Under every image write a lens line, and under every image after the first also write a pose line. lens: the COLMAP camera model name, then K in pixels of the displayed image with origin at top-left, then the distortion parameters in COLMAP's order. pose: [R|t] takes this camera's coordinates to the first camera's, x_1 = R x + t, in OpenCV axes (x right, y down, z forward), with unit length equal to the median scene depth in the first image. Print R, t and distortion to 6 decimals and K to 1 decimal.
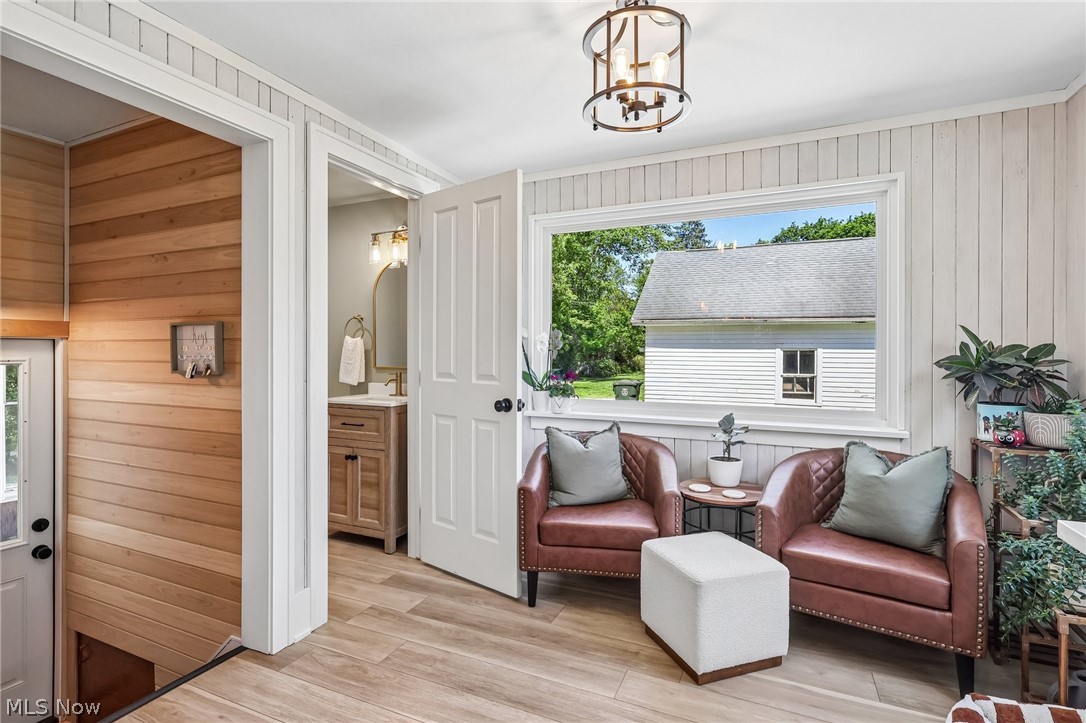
lens RADIAL K [[521.1, 0, 542.8], [0, 521.1, 353.6], [0, 0, 1]] dist [-0.002167, -0.000301]
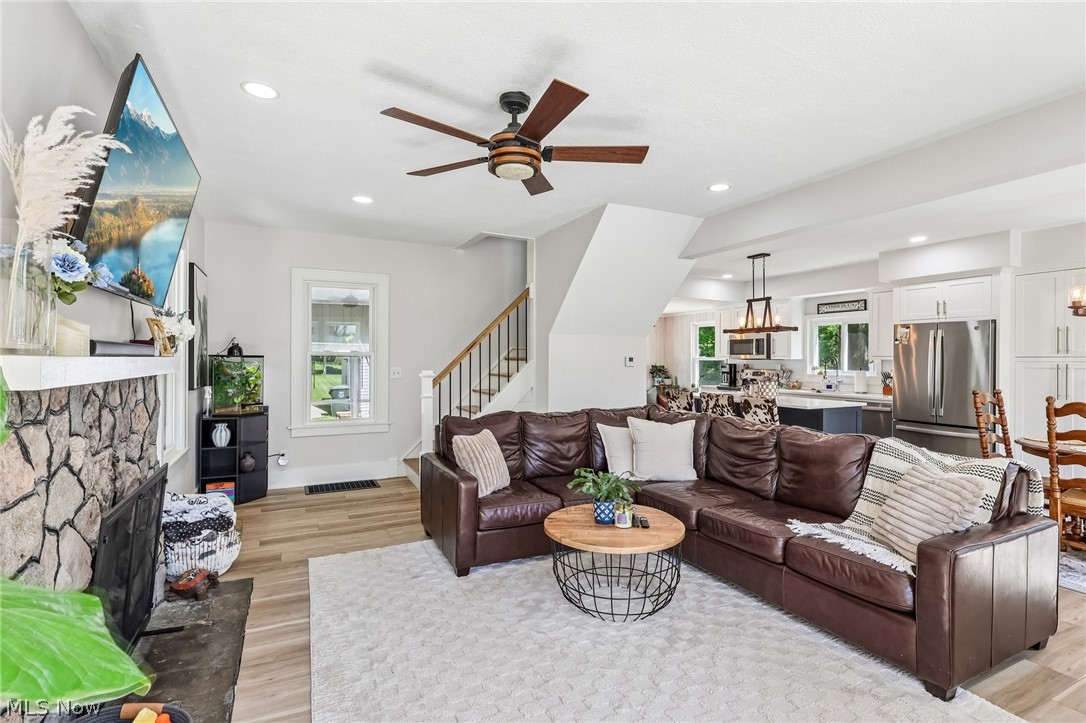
lens RADIAL K [[507.8, 0, 543.0], [0, 507.8, 361.5], [0, 0, 1]] dist [-0.001723, -0.000089]
pose [[0.634327, -0.004147, 0.773054, -3.289948], [0.002193, 0.999991, 0.003564, -0.071444], [-0.773062, -0.000565, 0.634331, -1.122440]]
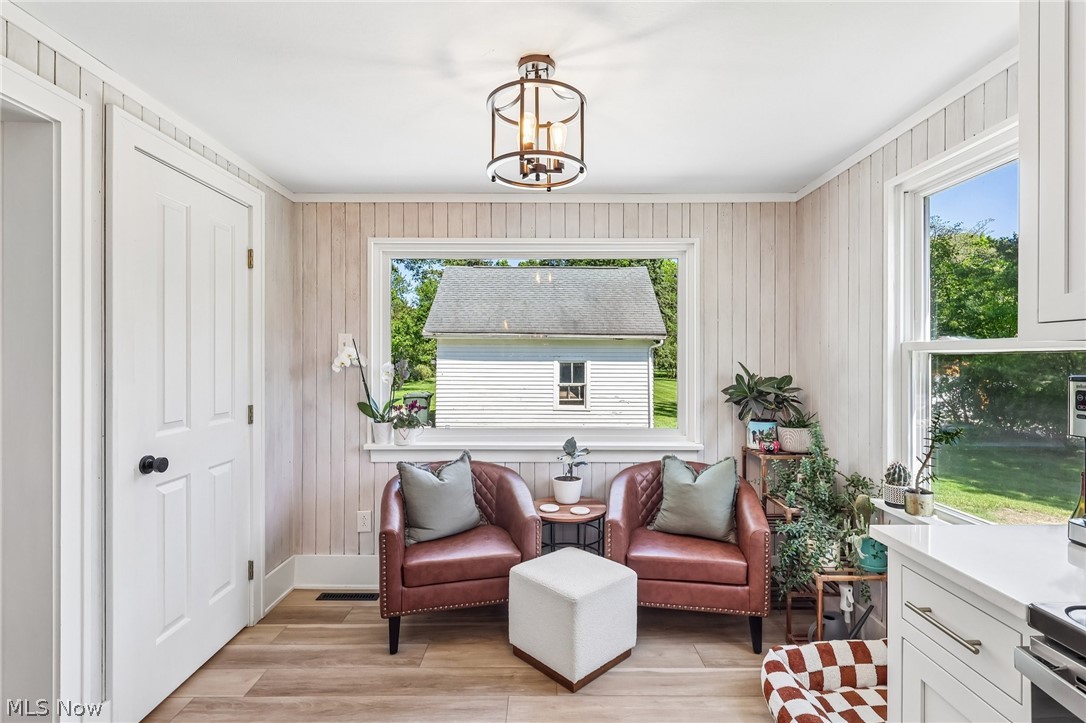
lens RADIAL K [[512.7, 0, 545.2], [0, 512.7, 360.3], [0, 0, 1]] dist [-0.000260, 0.000400]
pose [[0.909154, -0.001498, 0.416457, -0.166218], [0.002307, 0.999996, -0.001438, -0.054165], [-0.416453, 0.002268, 0.909154, 0.026683]]
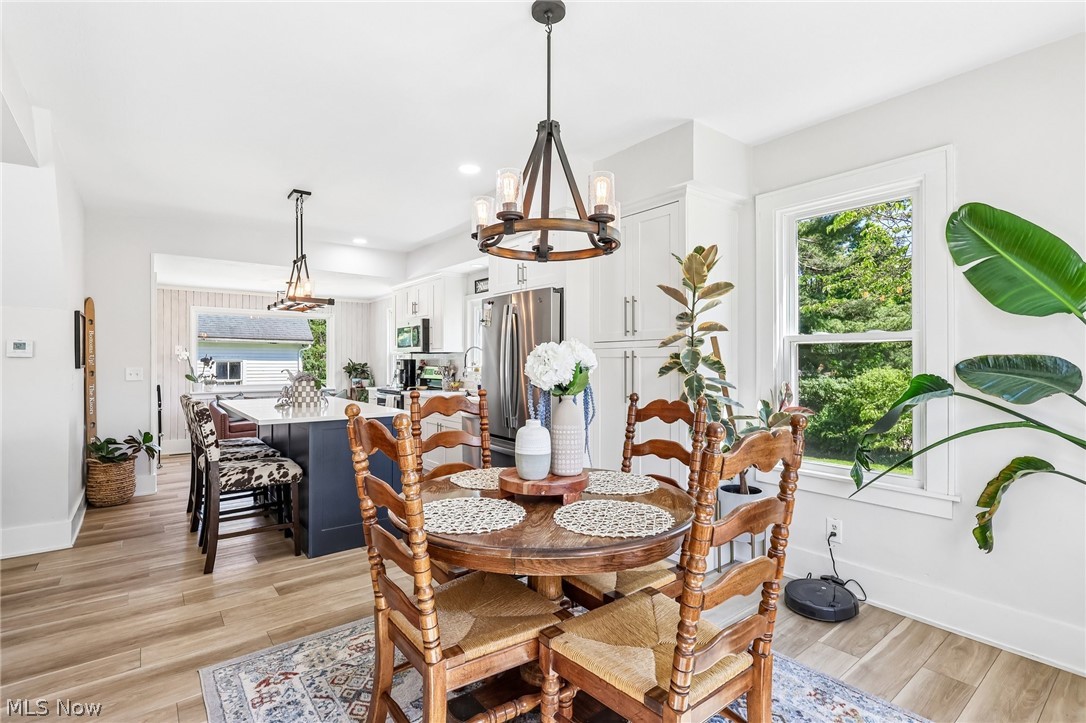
lens RADIAL K [[512.7, 0, 545.2], [0, 512.7, 360.3], [0, 0, 1]] dist [-0.000260, 0.000400]
pose [[0.456698, 0.000640, 0.889622, -1.769981], [0.003828, 0.999989, -0.002685, -0.021105], [-0.889614, 0.004632, 0.456690, -1.880518]]
